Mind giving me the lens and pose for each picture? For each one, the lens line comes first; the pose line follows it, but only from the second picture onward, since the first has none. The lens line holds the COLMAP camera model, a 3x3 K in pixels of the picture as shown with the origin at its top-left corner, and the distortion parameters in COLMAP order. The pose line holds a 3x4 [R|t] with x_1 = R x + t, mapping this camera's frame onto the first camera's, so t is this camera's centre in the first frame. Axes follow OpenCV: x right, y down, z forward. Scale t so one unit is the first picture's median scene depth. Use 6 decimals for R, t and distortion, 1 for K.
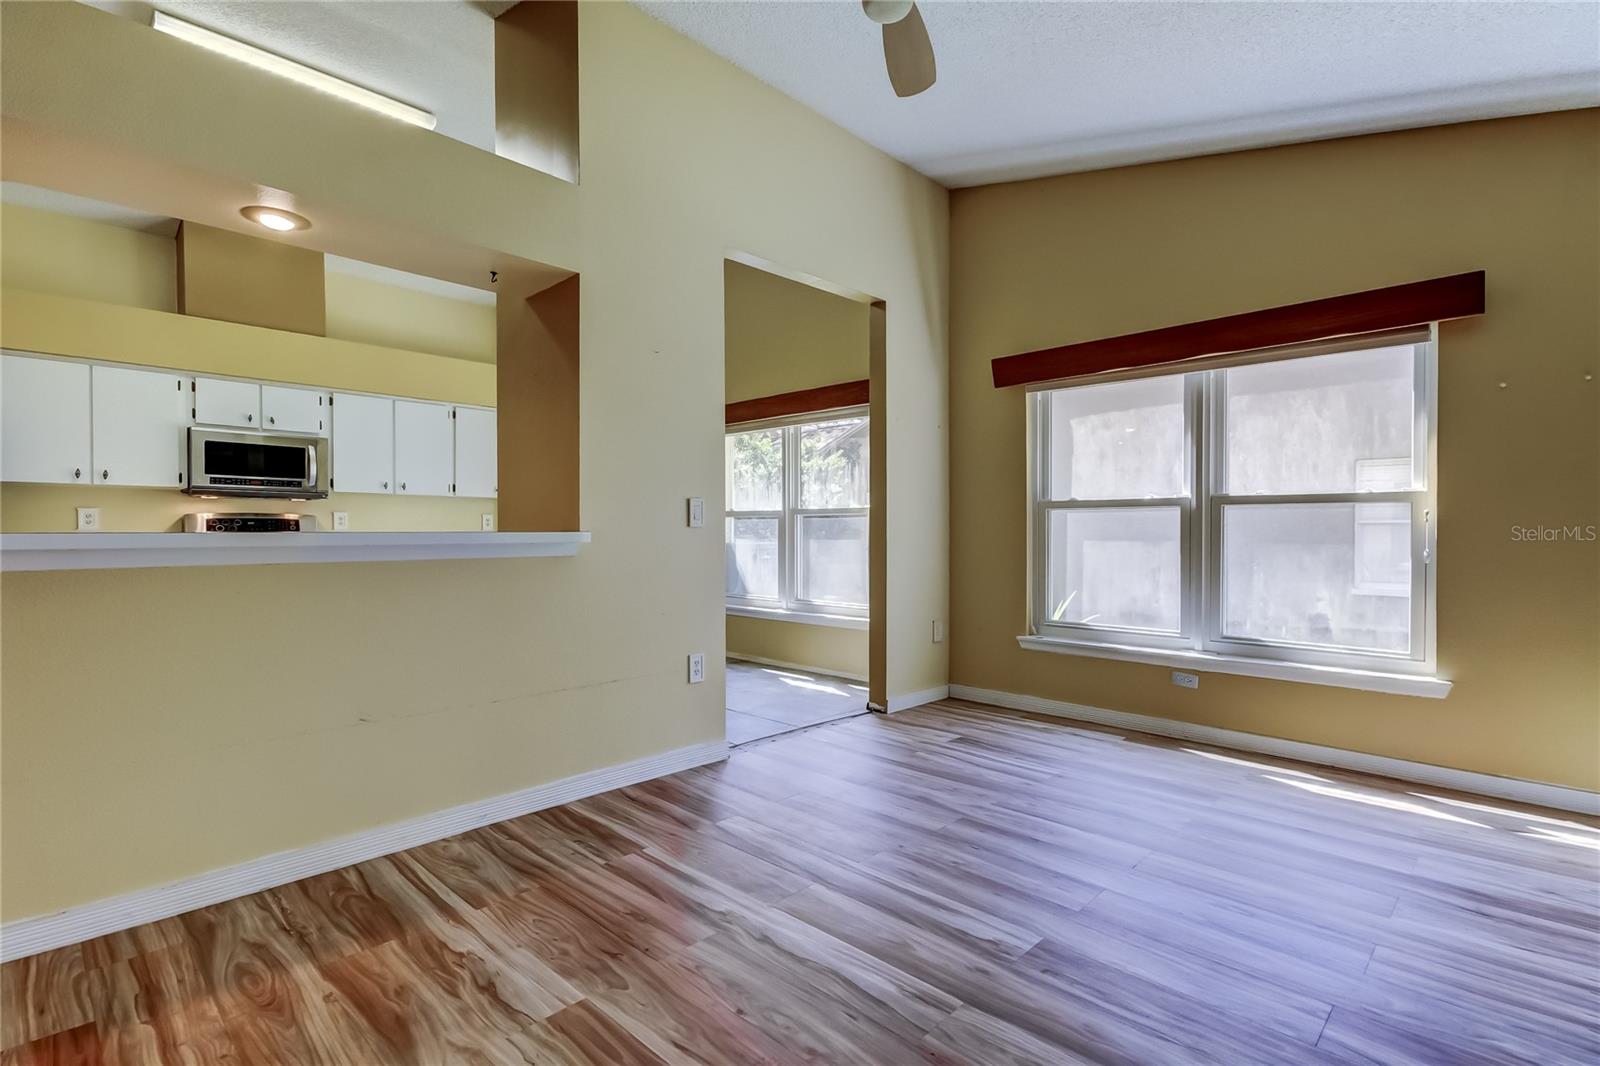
lens RADIAL K [[739.9, 0, 806.7], [0, 739.9, 540.1], [0, 0, 1]] dist [0.038962, -0.017119]
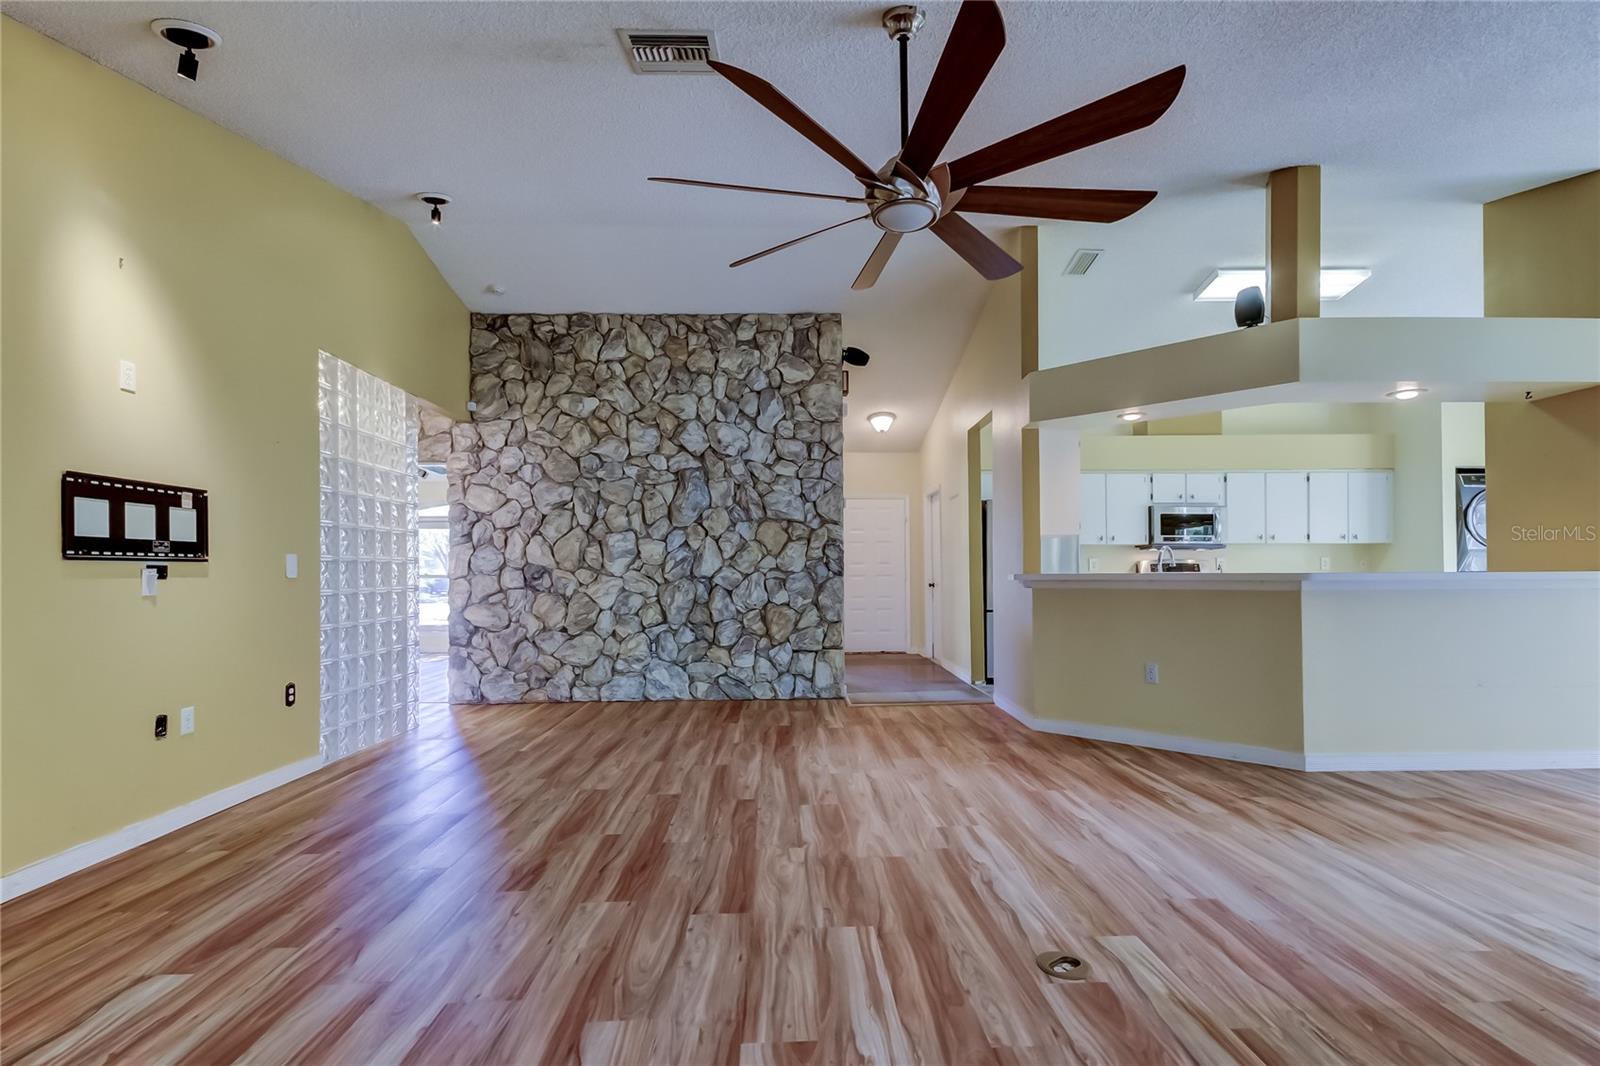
lens RADIAL K [[745.8, 0, 809.5], [0, 745.8, 562.7], [0, 0, 1]] dist [0.016731, 0.000745]
pose [[0.729245, -0.014070, -0.684108, -0.281869], [-0.001530, 0.999753, -0.022192, 0.005539], [0.684251, 0.017230, 0.729043, -0.667790]]
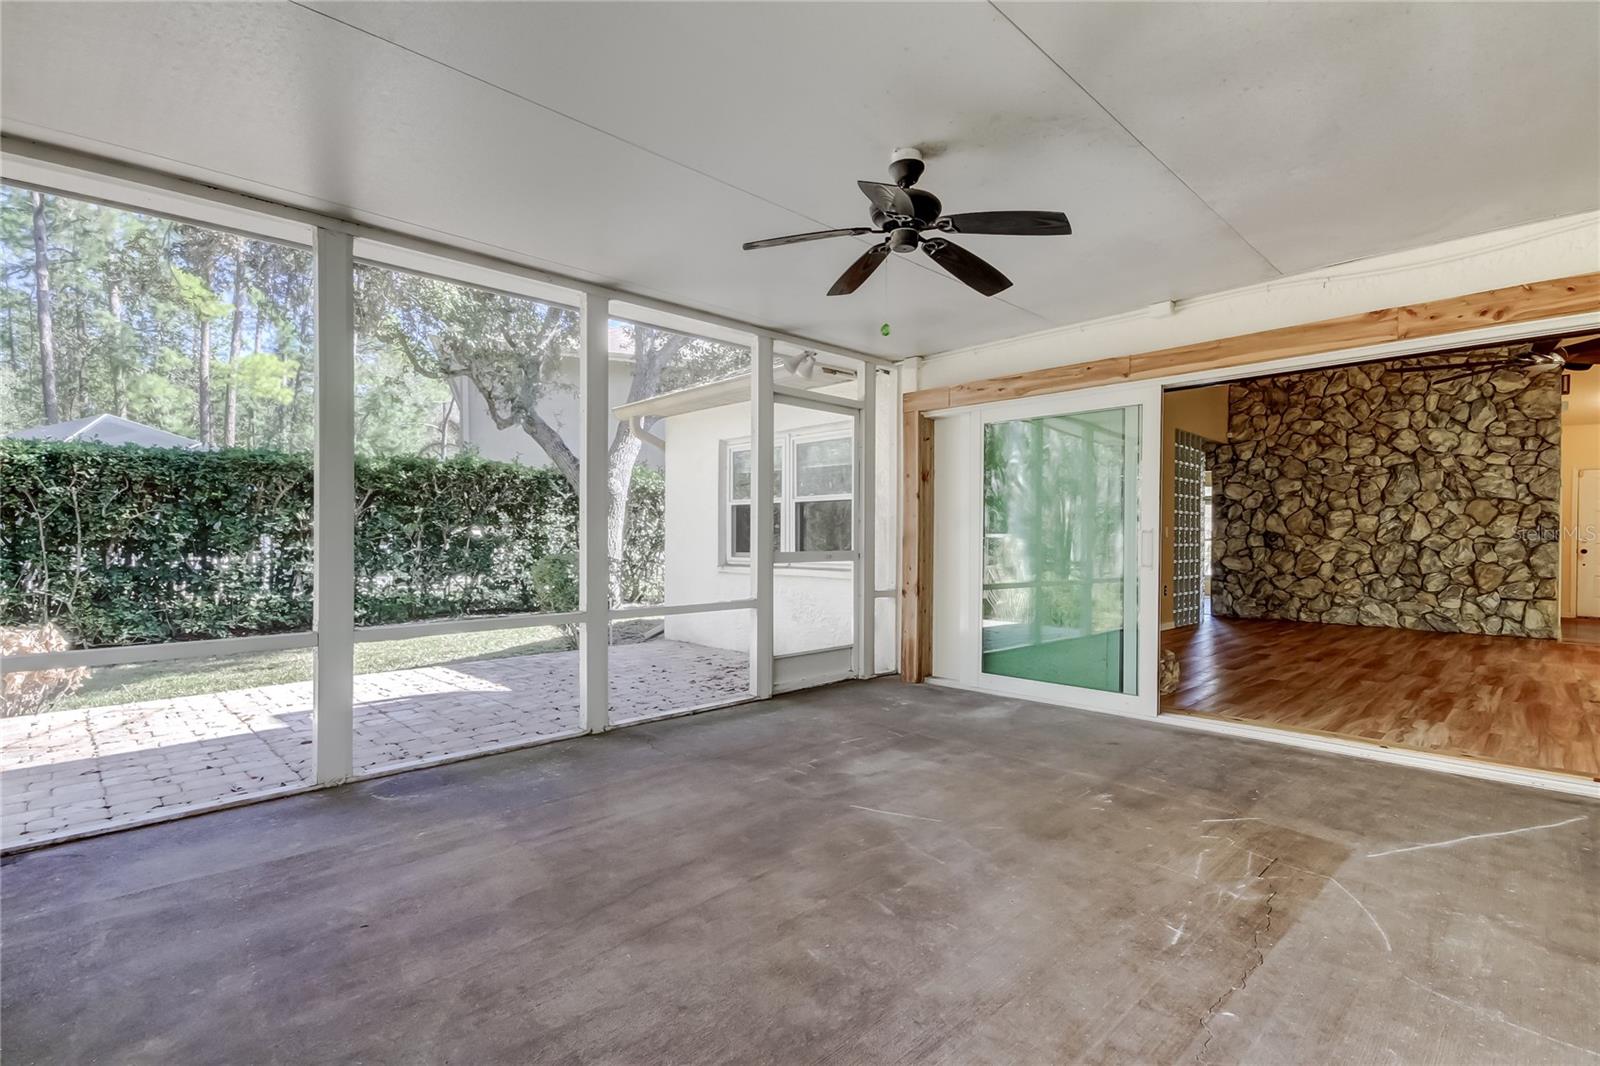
lens RADIAL K [[728.4, 0, 798.0], [0, 728.4, 546.9], [0, 0, 1]] dist [0.028123, -0.013112]
pose [[0.007216, 0.011669, -0.999906, 0.518389], [-0.017561, 0.999779, 0.011540, 0.022230], [0.999820, 0.017476, 0.007420, -1.390873]]
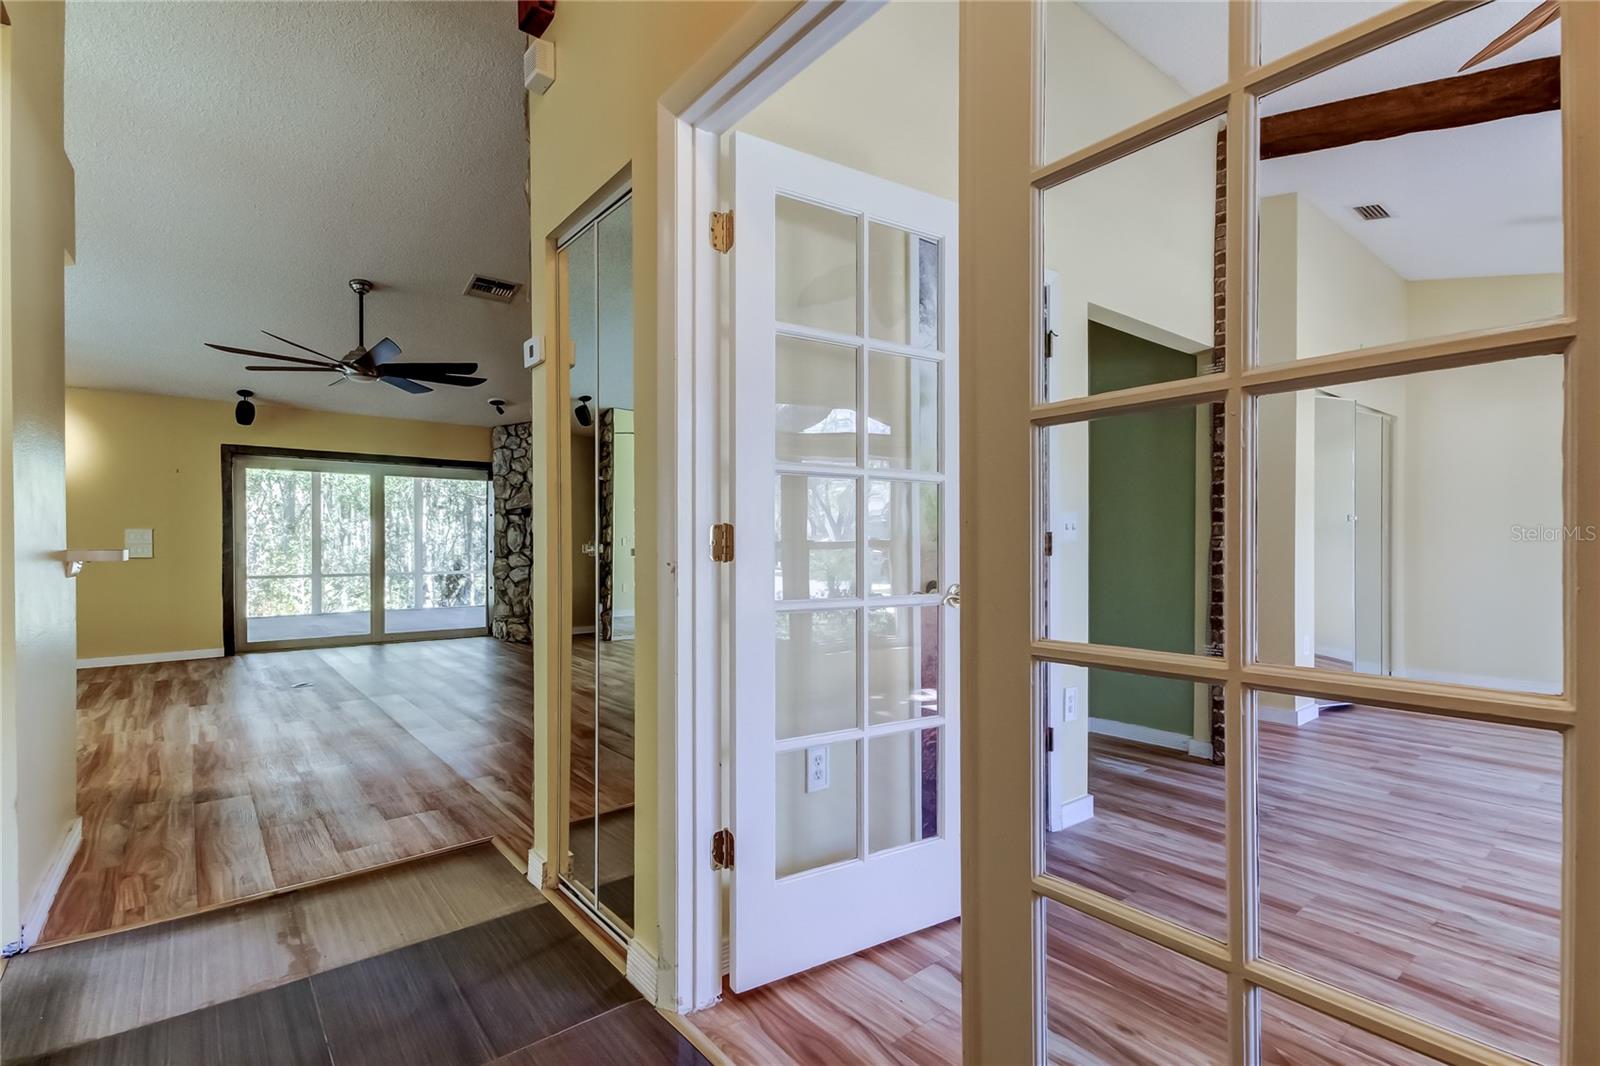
lens RADIAL K [[751.1, 0, 814.4], [0, 751.1, 544.9], [0, 0, 1]] dist [0.018133, 0.000209]
pose [[-0.994965, 0.003696, 0.100152, -1.447194], [0.004930, 0.999915, 0.012080, -0.009962], [-0.100099, 0.012513, -0.994899, 0.917973]]
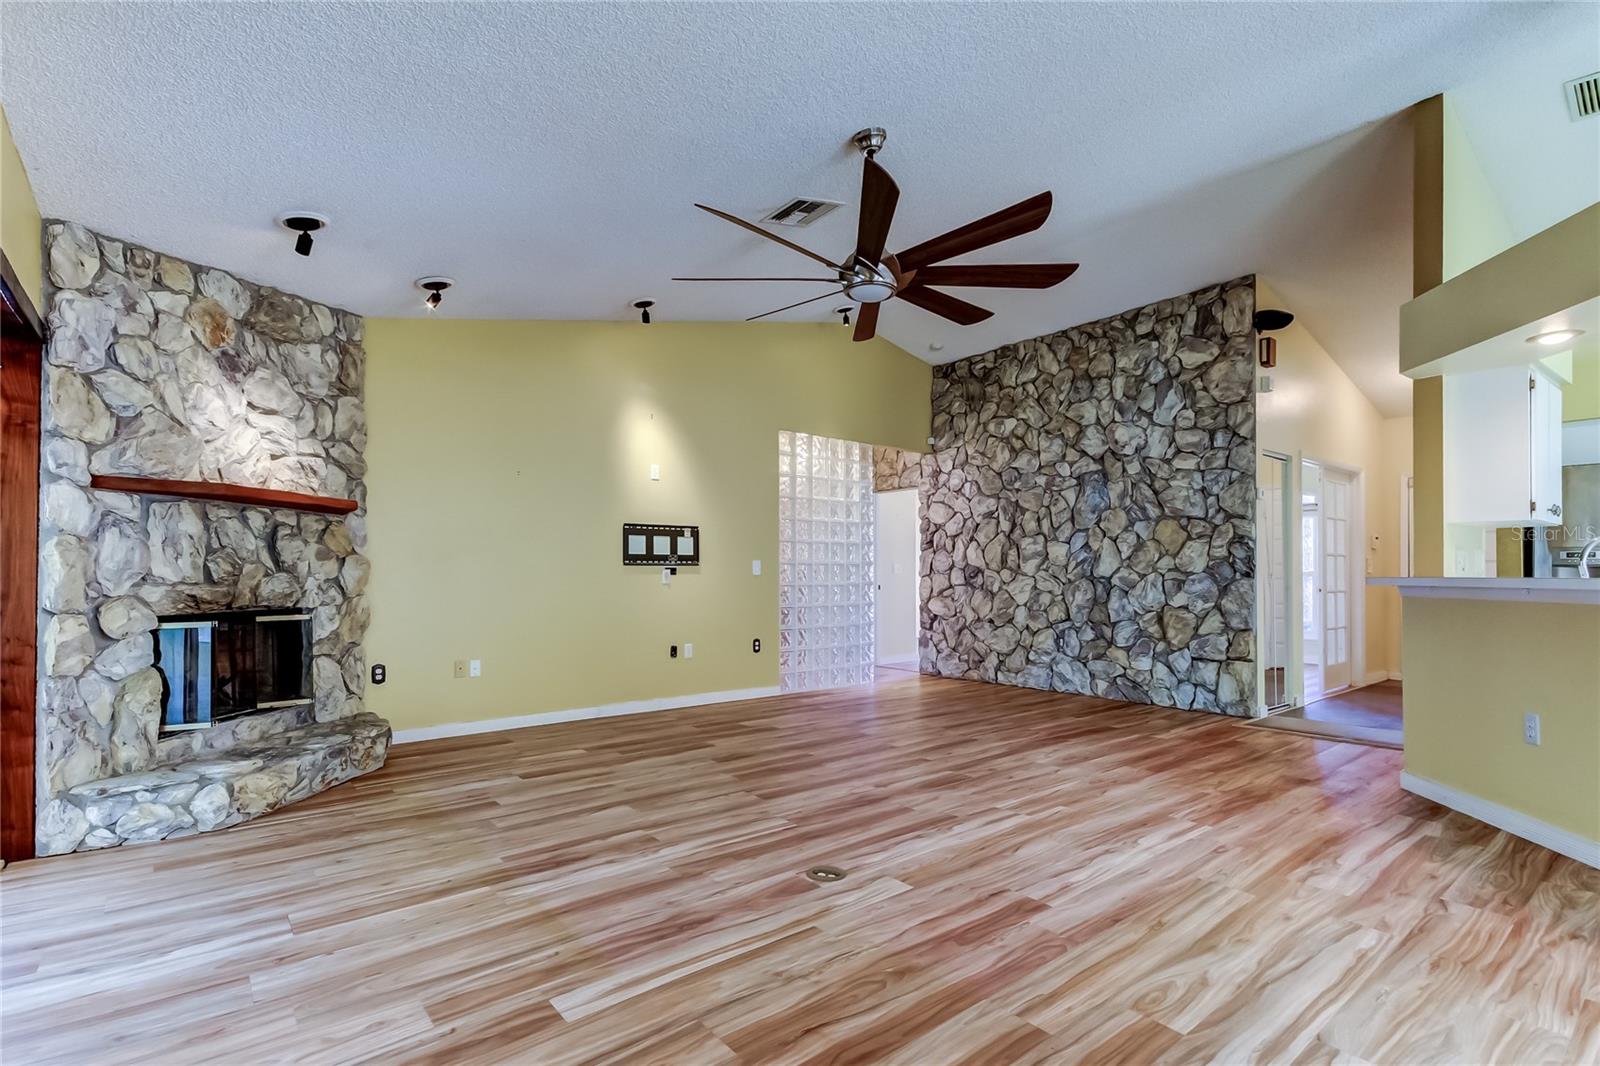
lens RADIAL K [[758.3, 0, 809.8], [0, 758.3, 567.1], [0, 0, 1]] dist [0.000227, 0.010808]
pose [[-0.105539, -0.008412, -0.994380, 0.108428], [-0.011807, 0.999904, -0.007206, -0.000759], [0.994345, 0.010981, -0.105628, -0.194250]]
